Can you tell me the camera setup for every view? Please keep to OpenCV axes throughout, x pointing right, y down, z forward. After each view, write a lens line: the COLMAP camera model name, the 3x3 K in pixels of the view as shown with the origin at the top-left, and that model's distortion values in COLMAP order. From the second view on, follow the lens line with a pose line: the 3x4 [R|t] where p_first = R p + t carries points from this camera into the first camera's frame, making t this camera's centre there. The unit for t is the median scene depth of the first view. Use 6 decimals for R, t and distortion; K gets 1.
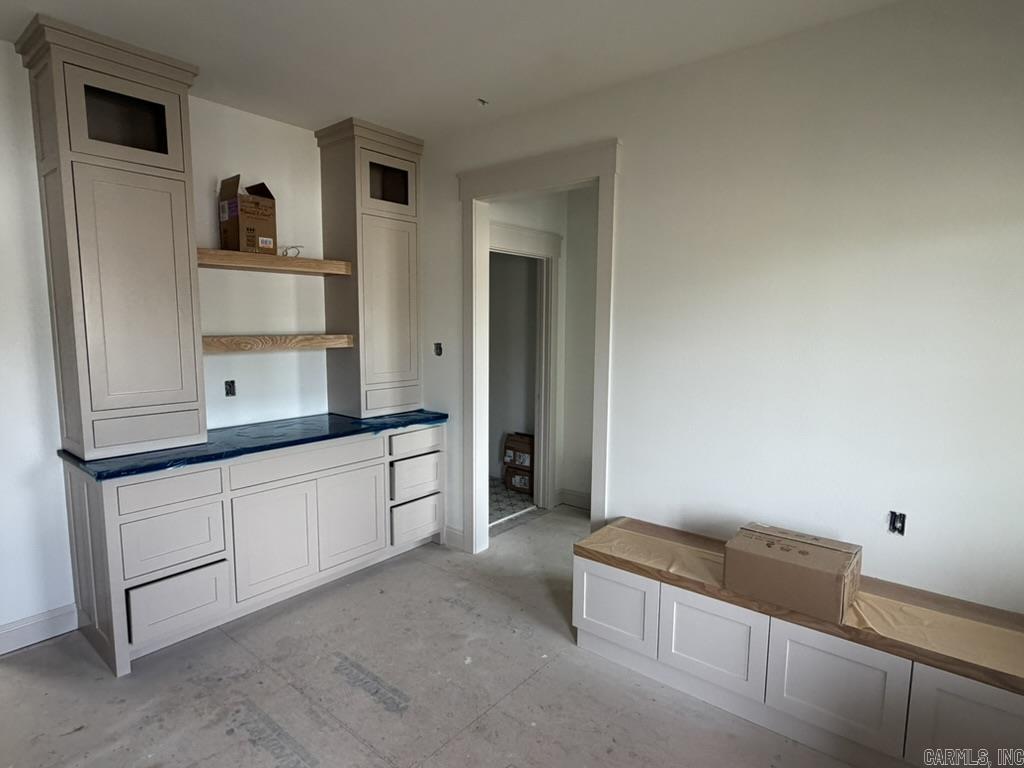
lens RADIAL K [[573.5, 0, 514.9], [0, 573.5, 381.9], [0, 0, 1]] dist [-0.001361, 0.000905]
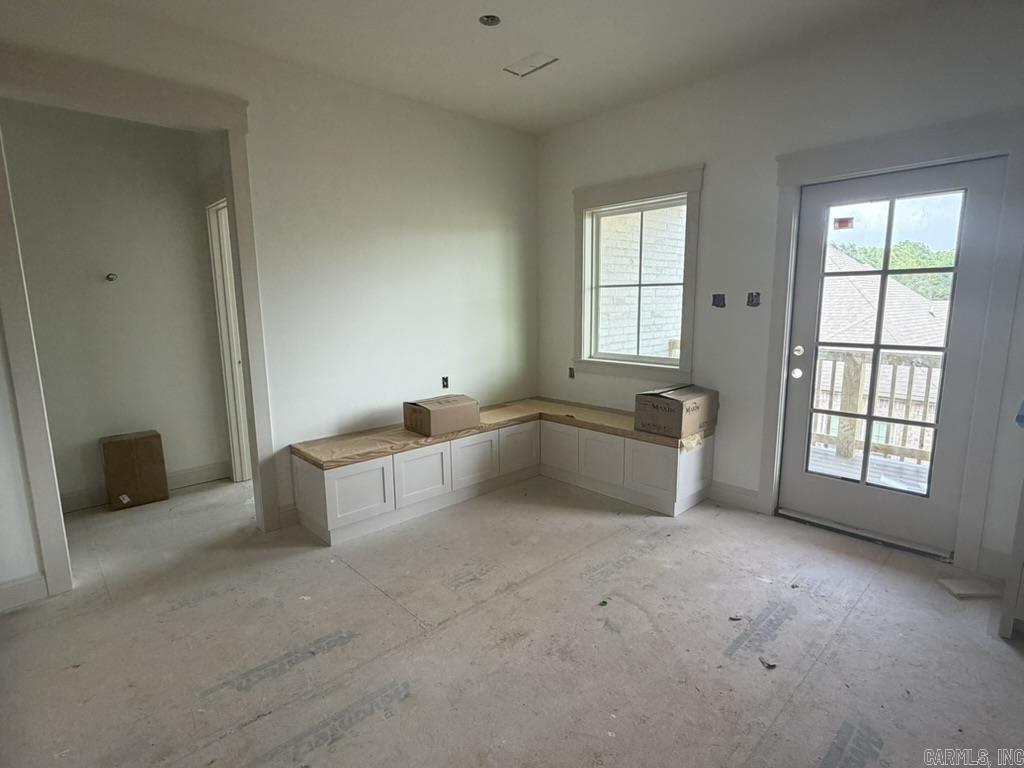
lens RADIAL K [[509.0, 0, 513.4], [0, 509.0, 387.8], [0, 0, 1]] dist [0.004249, 0.000708]
pose [[0.127578, -0.173807, 0.976481, -0.868008], [0.124994, 0.979494, 0.158013, 0.018640], [-0.983921, 0.101895, 0.146687, 0.462648]]
